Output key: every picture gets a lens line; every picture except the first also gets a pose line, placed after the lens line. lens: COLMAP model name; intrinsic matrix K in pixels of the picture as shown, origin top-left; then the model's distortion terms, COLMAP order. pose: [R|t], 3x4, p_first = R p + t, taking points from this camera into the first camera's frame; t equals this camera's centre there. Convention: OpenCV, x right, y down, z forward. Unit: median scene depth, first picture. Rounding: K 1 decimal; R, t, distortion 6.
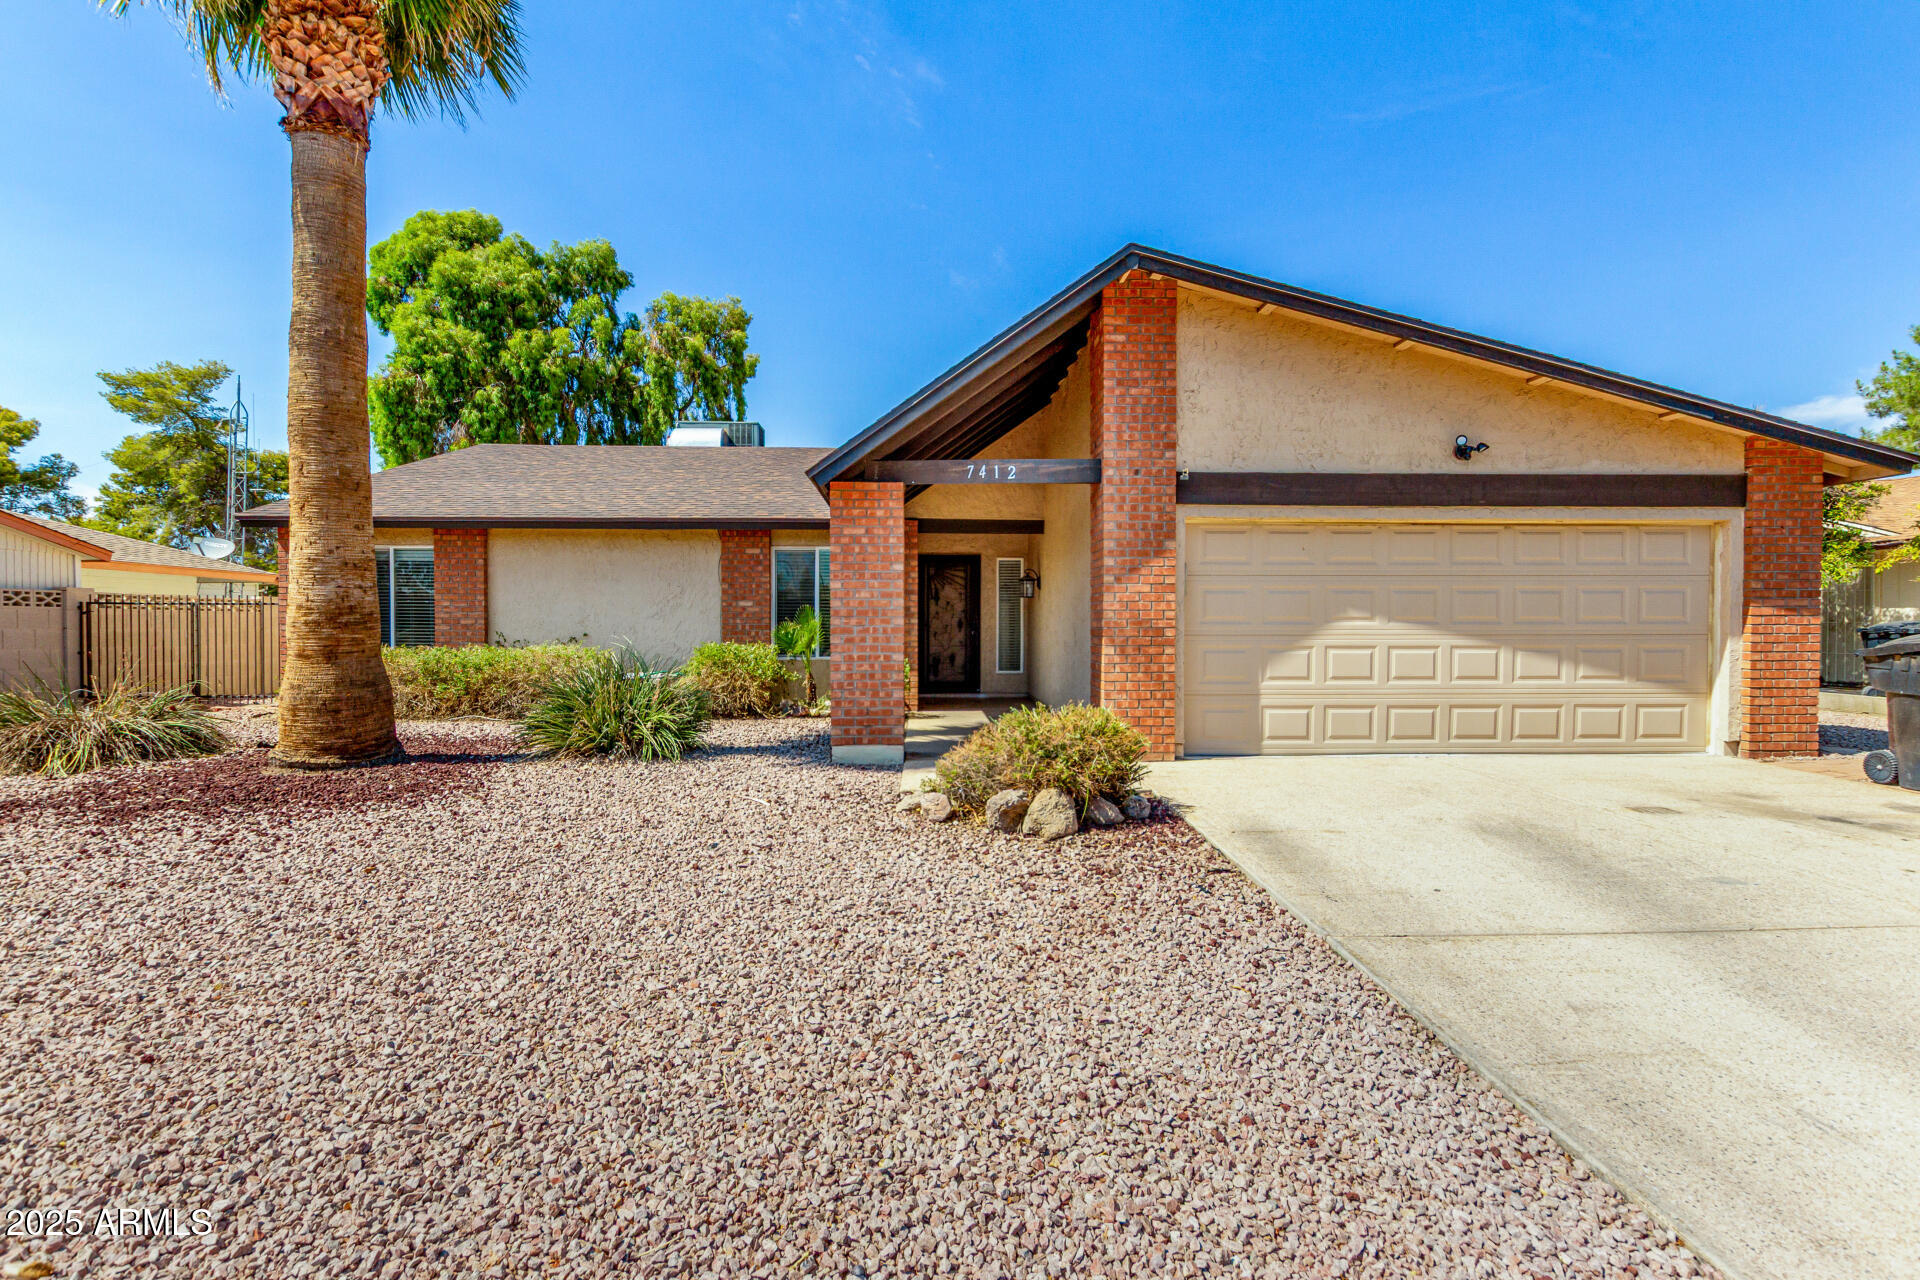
lens RADIAL K [[876.5, 0, 963.0], [0, 876.5, 638.8], [0, 0, 1]] dist [0.009670, 0.000335]
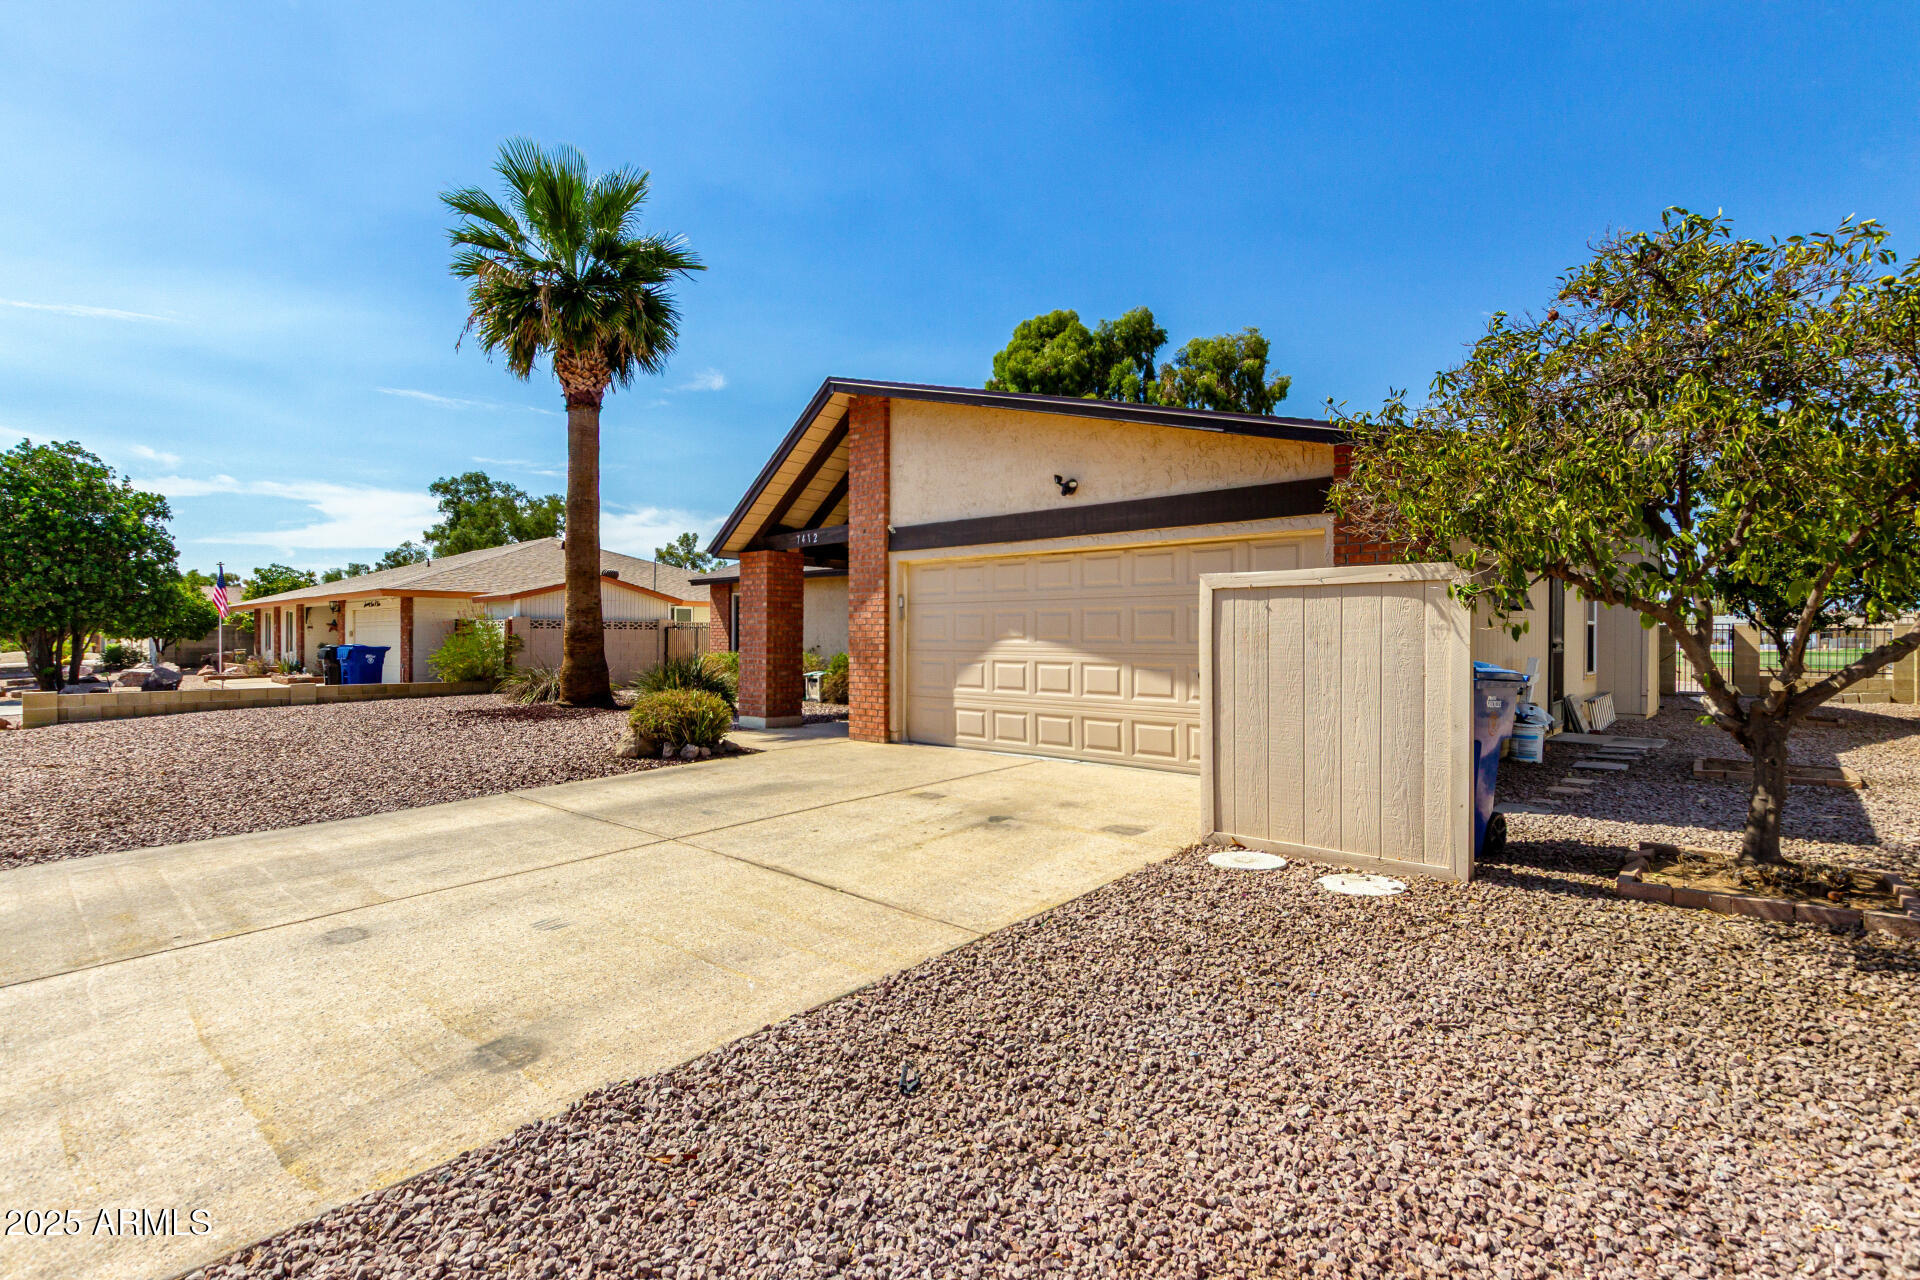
lens RADIAL K [[876.5, 0, 960.0], [0, 876.5, 633.3], [0, 0, 1]] dist [0.009670, 0.000335]
pose [[0.724547, -0.000237, -0.689225, 1.198588], [-0.018321, 0.999640, -0.019604, -0.004172], [0.688981, 0.026831, 0.724282, 0.100873]]
